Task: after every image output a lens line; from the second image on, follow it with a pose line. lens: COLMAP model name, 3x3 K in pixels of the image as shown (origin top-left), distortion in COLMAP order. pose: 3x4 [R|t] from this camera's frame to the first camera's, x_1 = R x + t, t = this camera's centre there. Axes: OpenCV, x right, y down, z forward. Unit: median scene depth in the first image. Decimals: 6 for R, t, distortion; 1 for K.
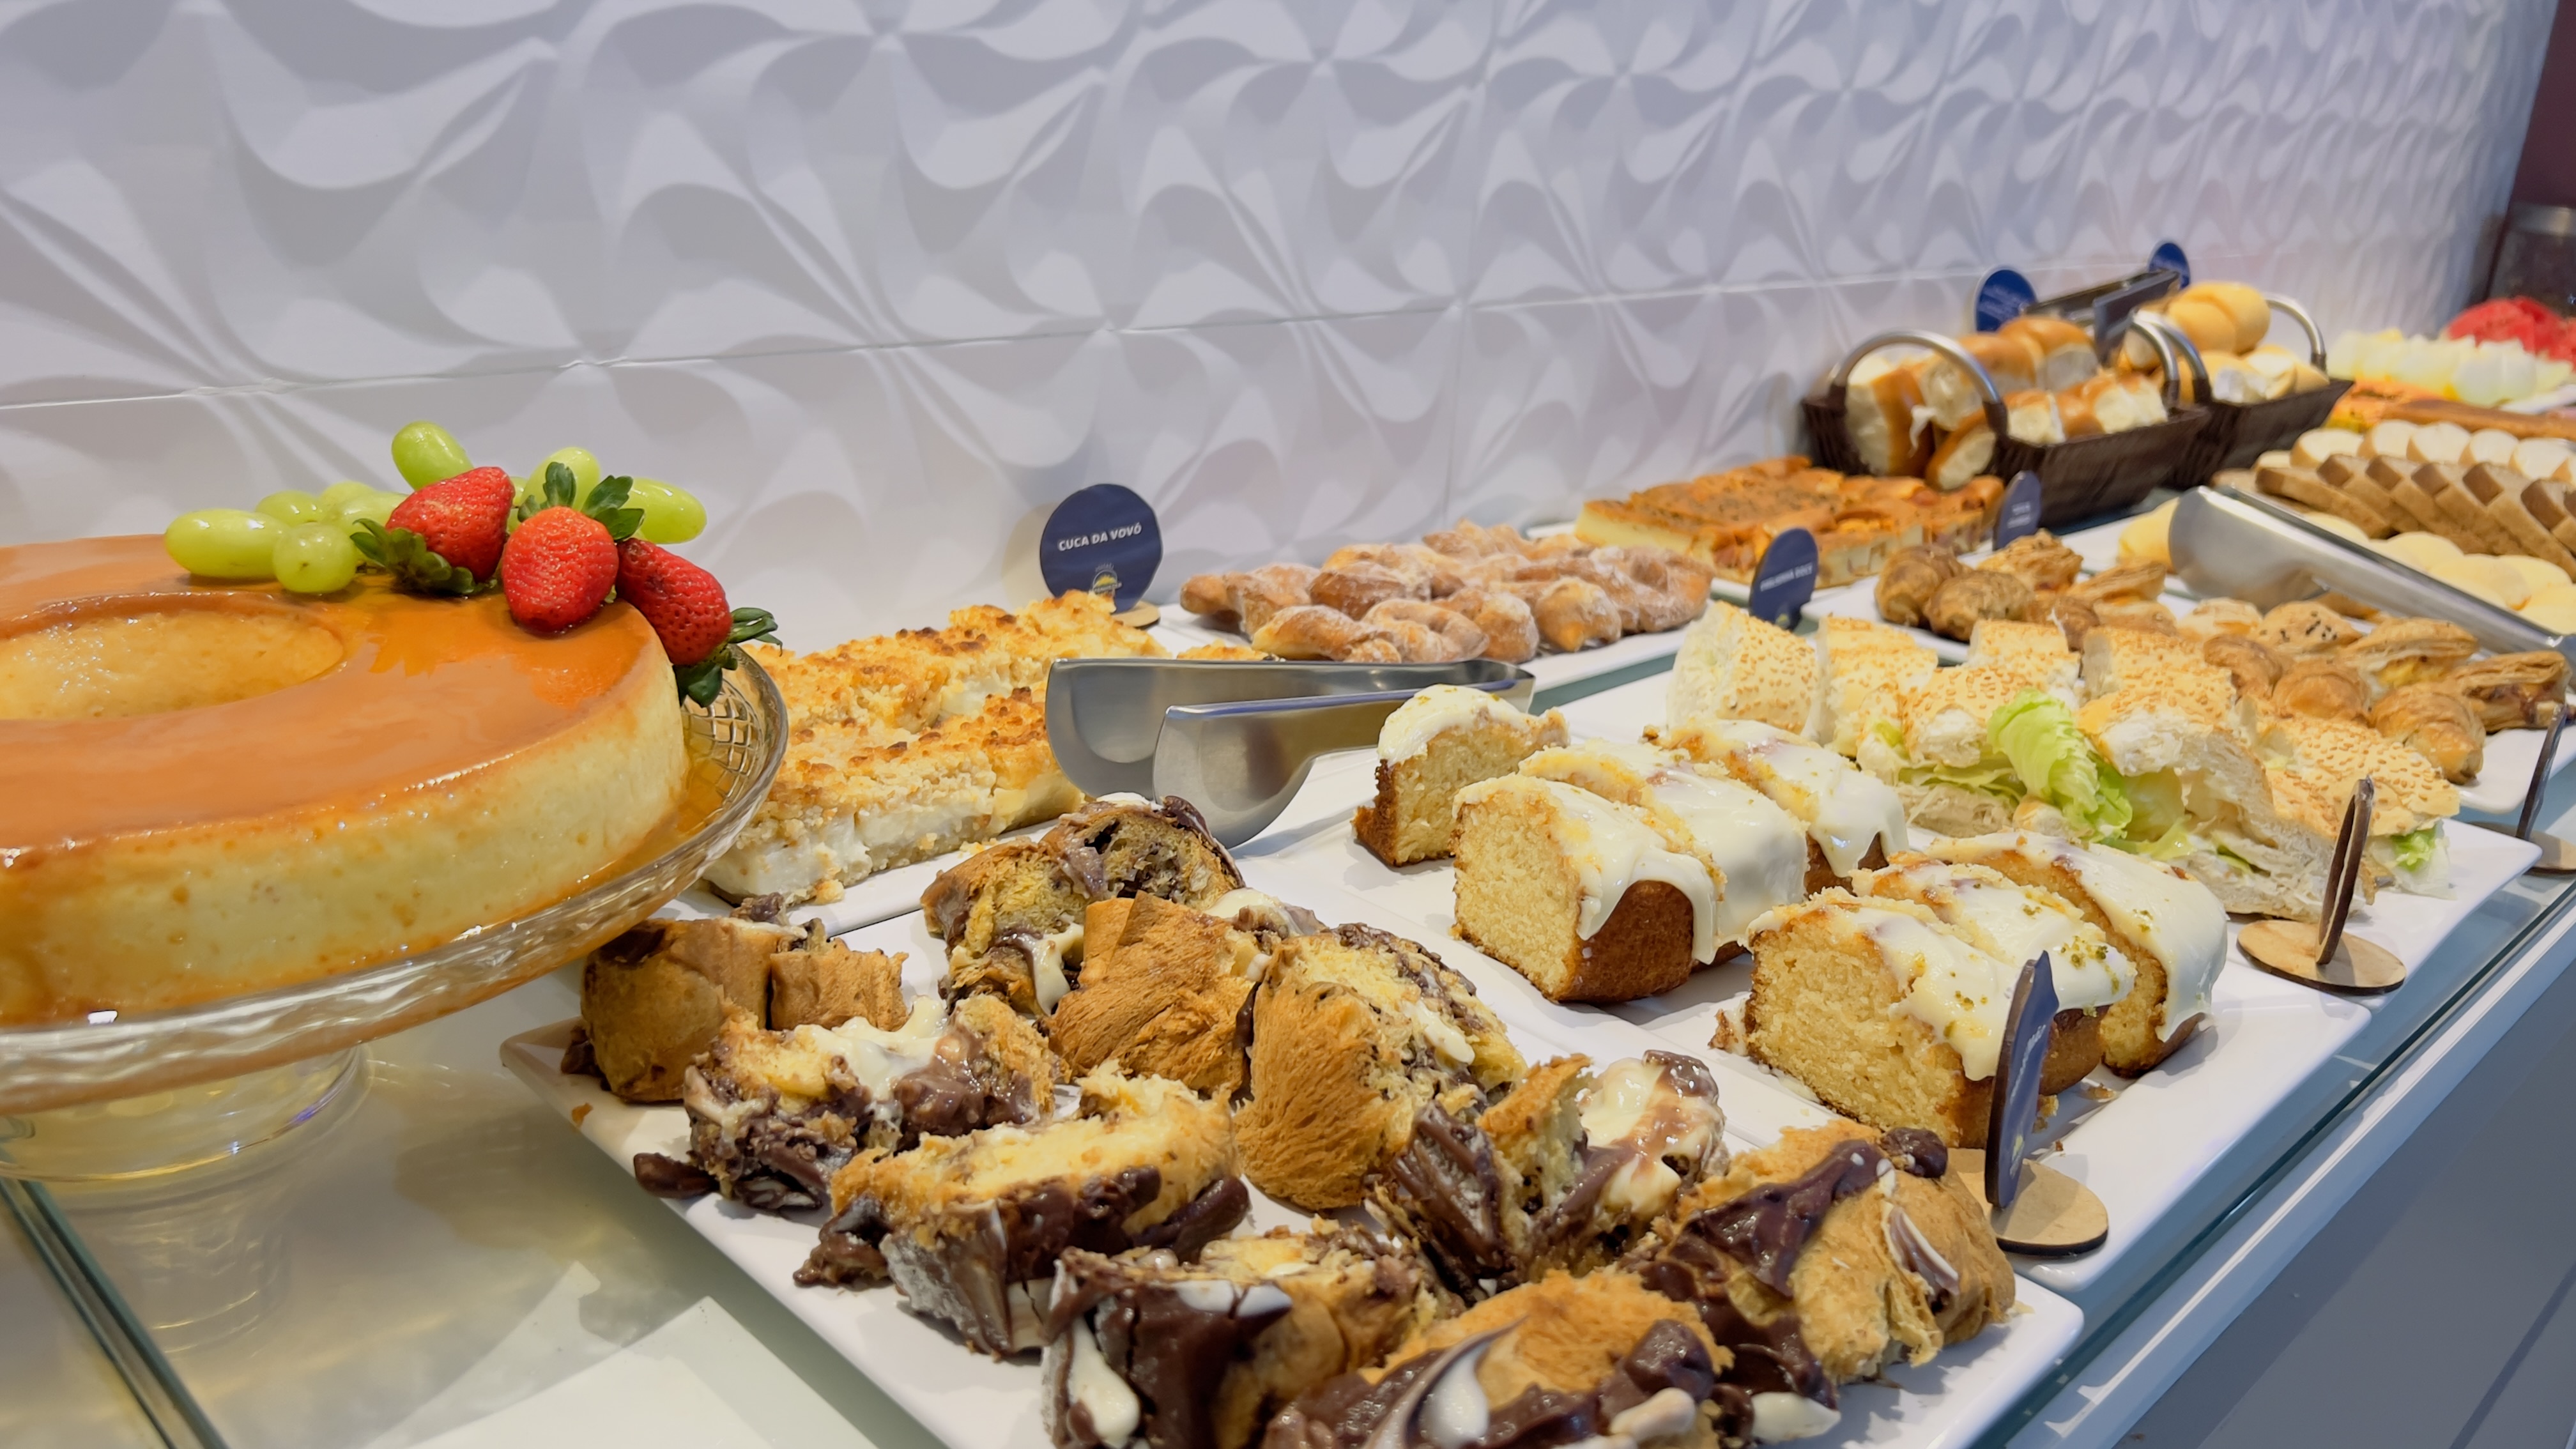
lens RADIAL K [[1985.2, 0, 1304.9], [0, 1985.2, 722.6], [0, 0, 1]] dist [0.053296, -0.085655]
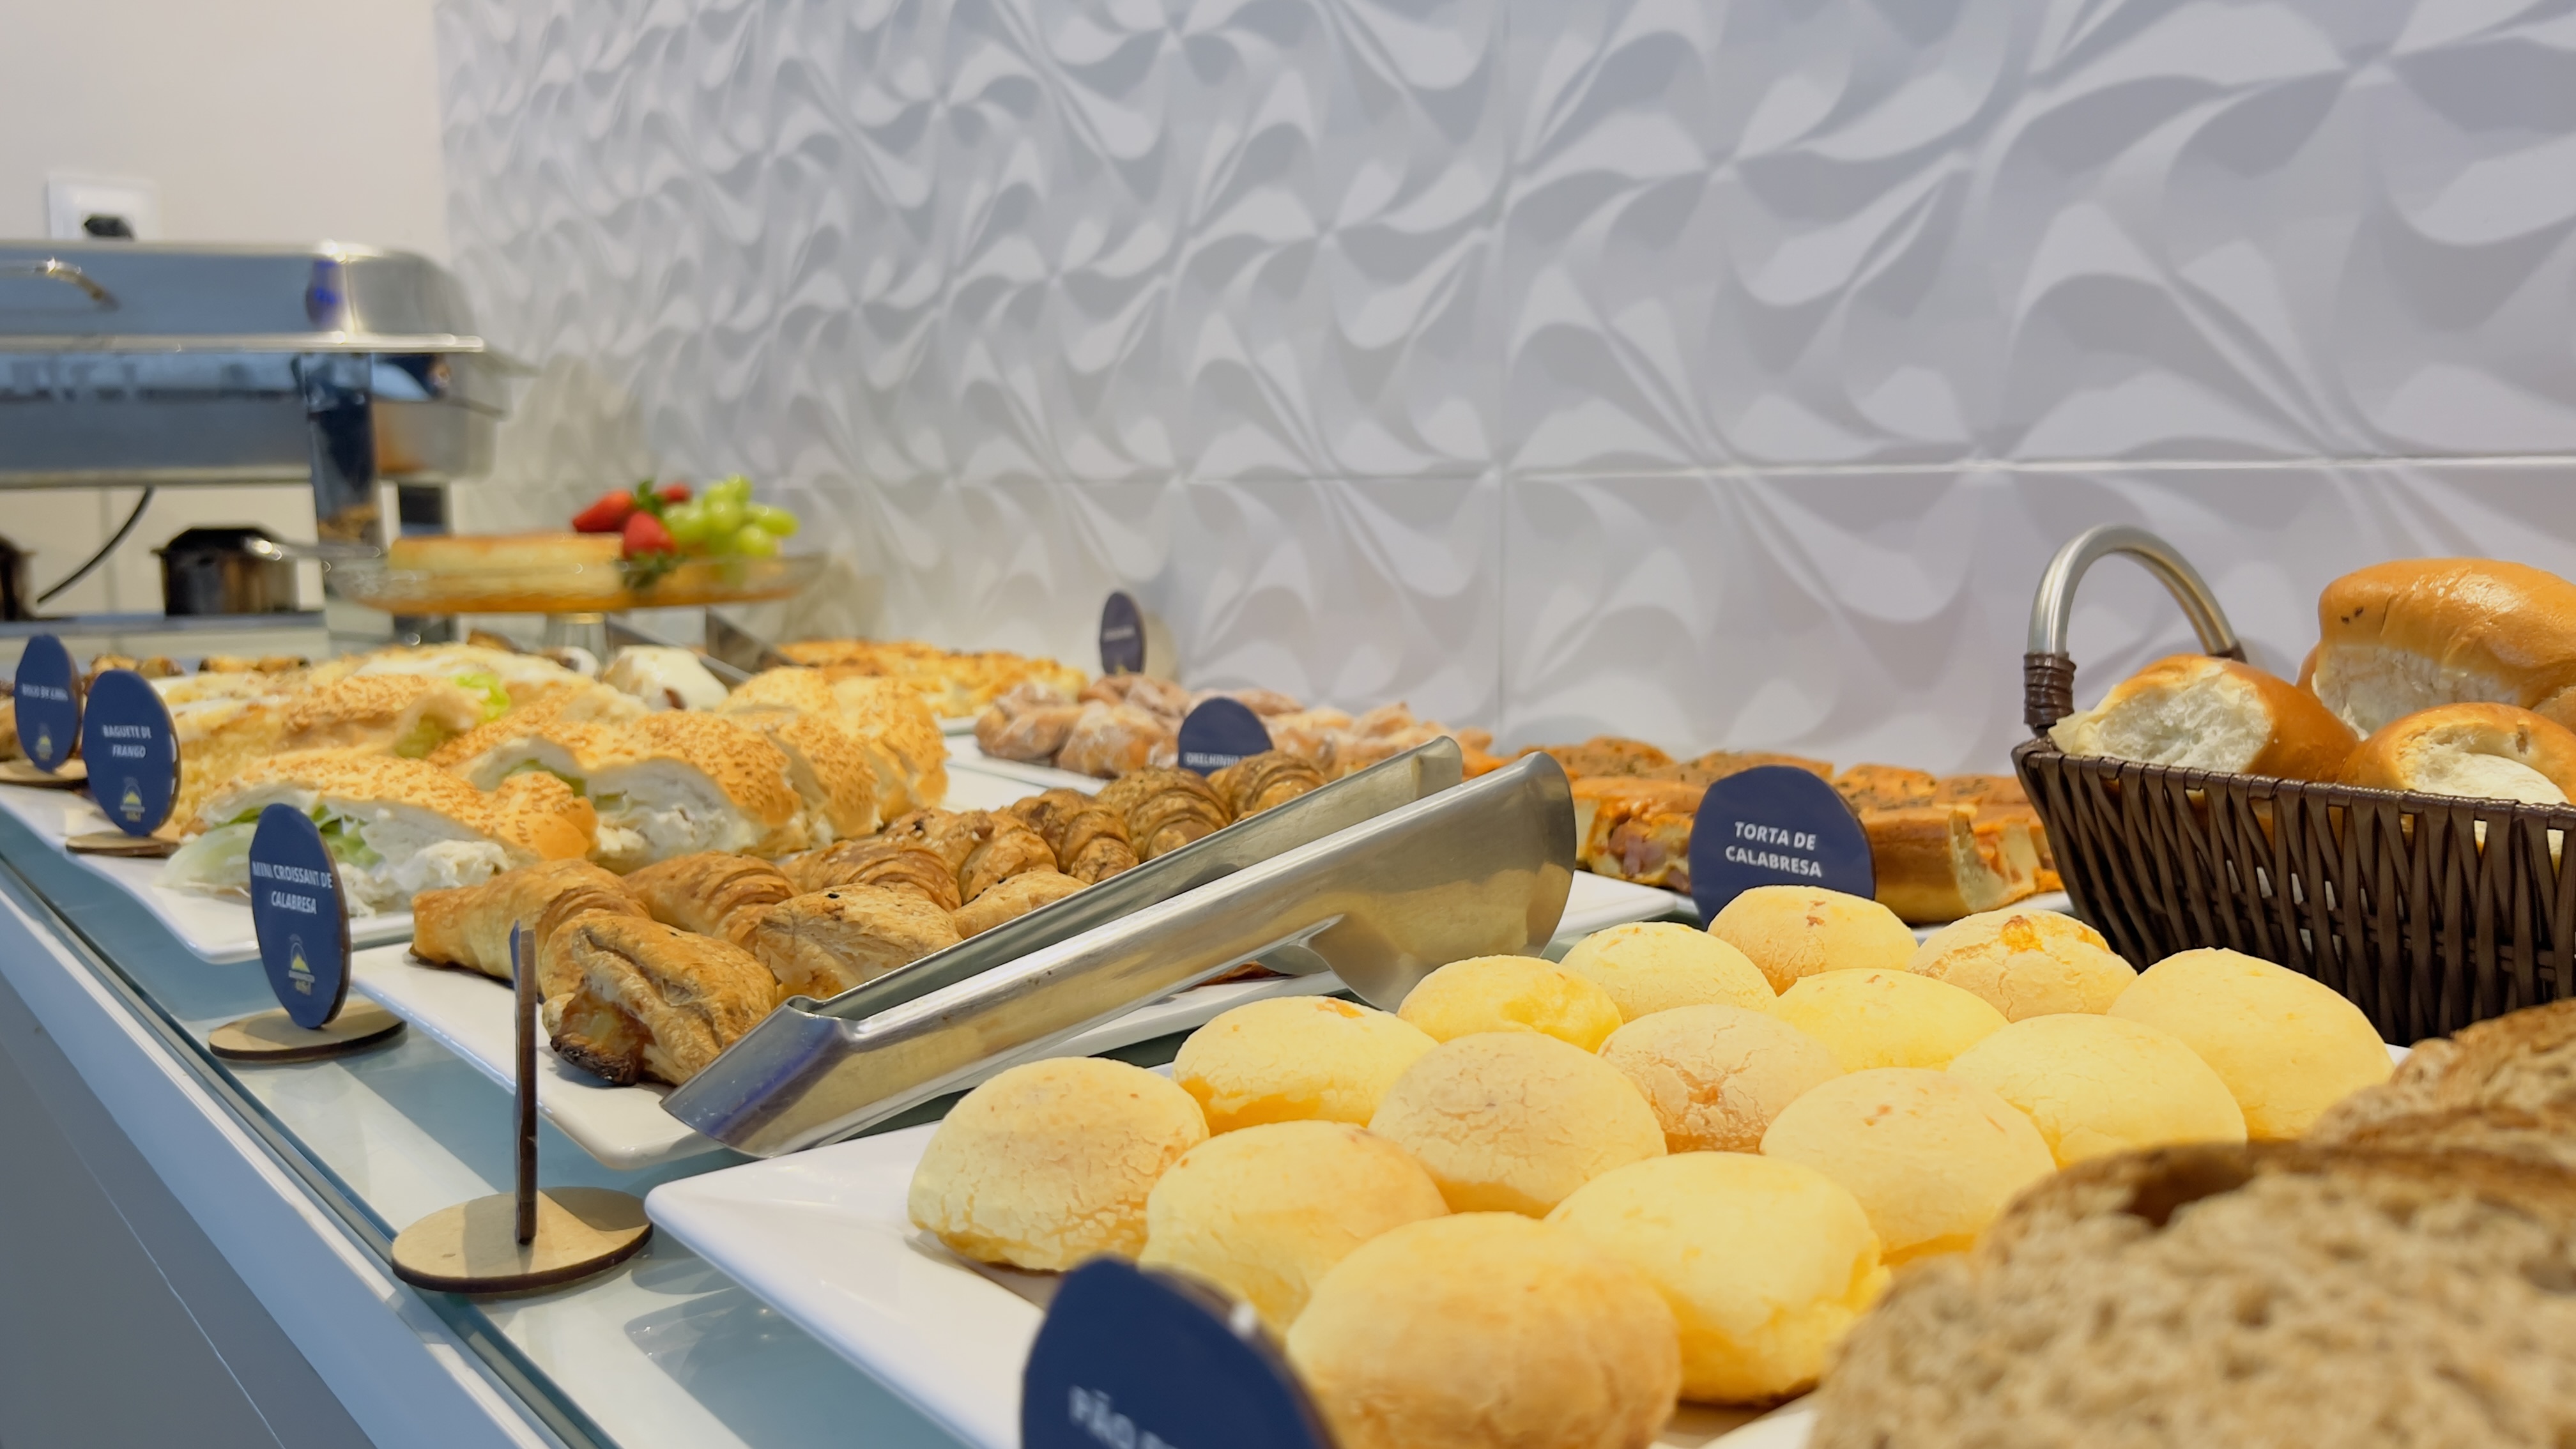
lens RADIAL K [[1985.2, 0, 1304.9], [0, 1985.2, 722.6], [0, 0, 1]] dist [0.053296, -0.085655]
pose [[-0.100910, 0.050203, -0.993628, 1.092581], [-0.320990, 0.943674, 0.080278, -0.173206], [0.941691, 0.327046, -0.079112, 1.185794]]
